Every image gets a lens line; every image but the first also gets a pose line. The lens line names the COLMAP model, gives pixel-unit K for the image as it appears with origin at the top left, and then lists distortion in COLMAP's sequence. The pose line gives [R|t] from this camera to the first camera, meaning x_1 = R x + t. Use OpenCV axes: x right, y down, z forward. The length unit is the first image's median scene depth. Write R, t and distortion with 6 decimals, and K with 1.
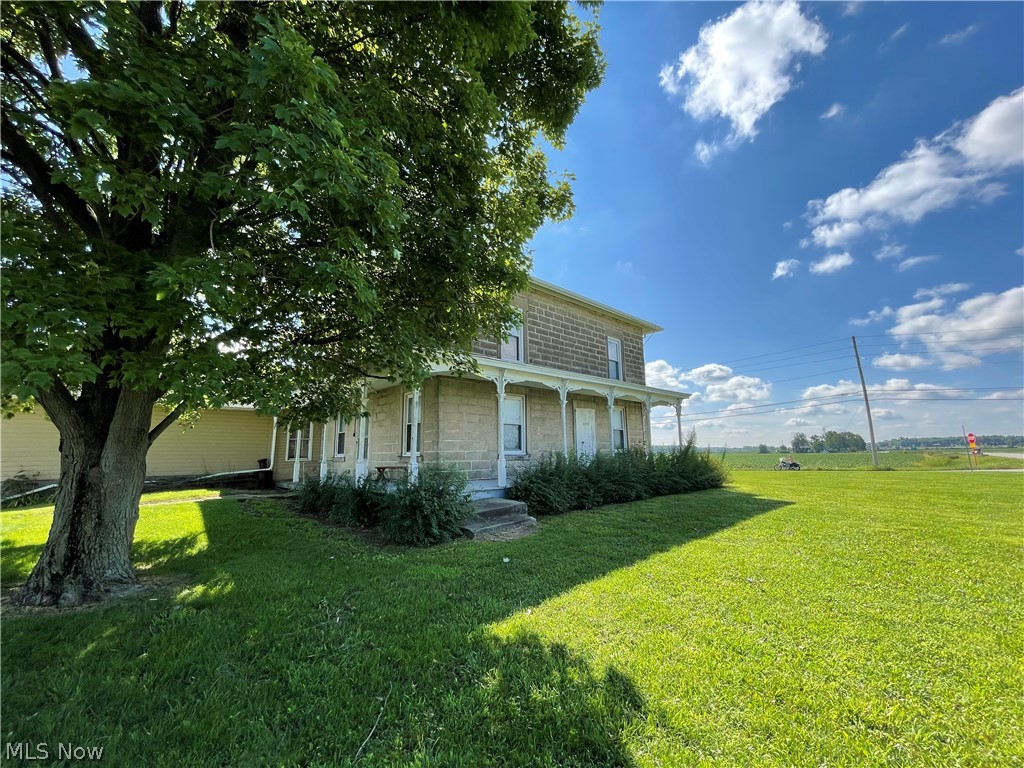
lens RADIAL K [[418.3, 0, 512.5], [0, 418.3, 380.3], [0, 0, 1]] dist [-0.000349, -0.000144]
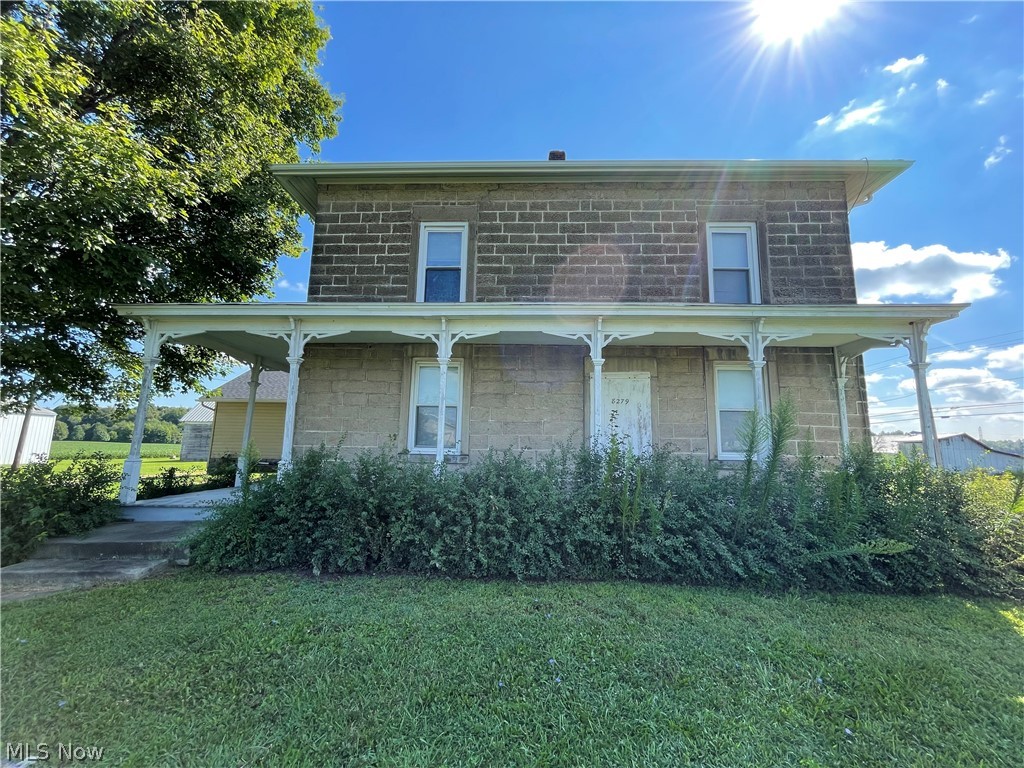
lens RADIAL K [[418.3, 0, 512.5], [0, 418.3, 380.3], [0, 0, 1]] dist [-0.000349, -0.000144]
pose [[0.707266, -0.082877, -0.702073, 0.452245], [0.094719, 0.995259, -0.022066, 0.078361], [0.700574, -0.050893, 0.711763, 0.545210]]
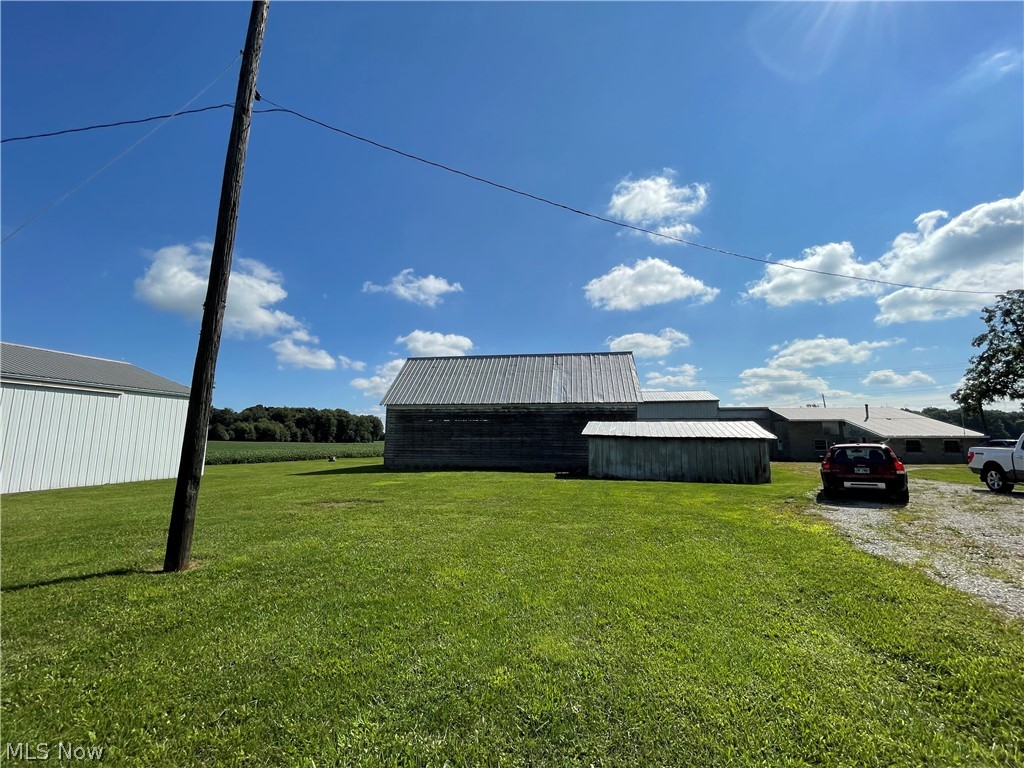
lens RADIAL K [[418.3, 0, 512.5], [0, 418.3, 380.3], [0, 0, 1]] dist [-0.000349, -0.000144]
pose [[0.584346, -0.096853, -0.805704, -1.417008], [0.129309, 0.991280, -0.025378, 0.091660], [0.801136, -0.089355, 0.591774, 0.374040]]
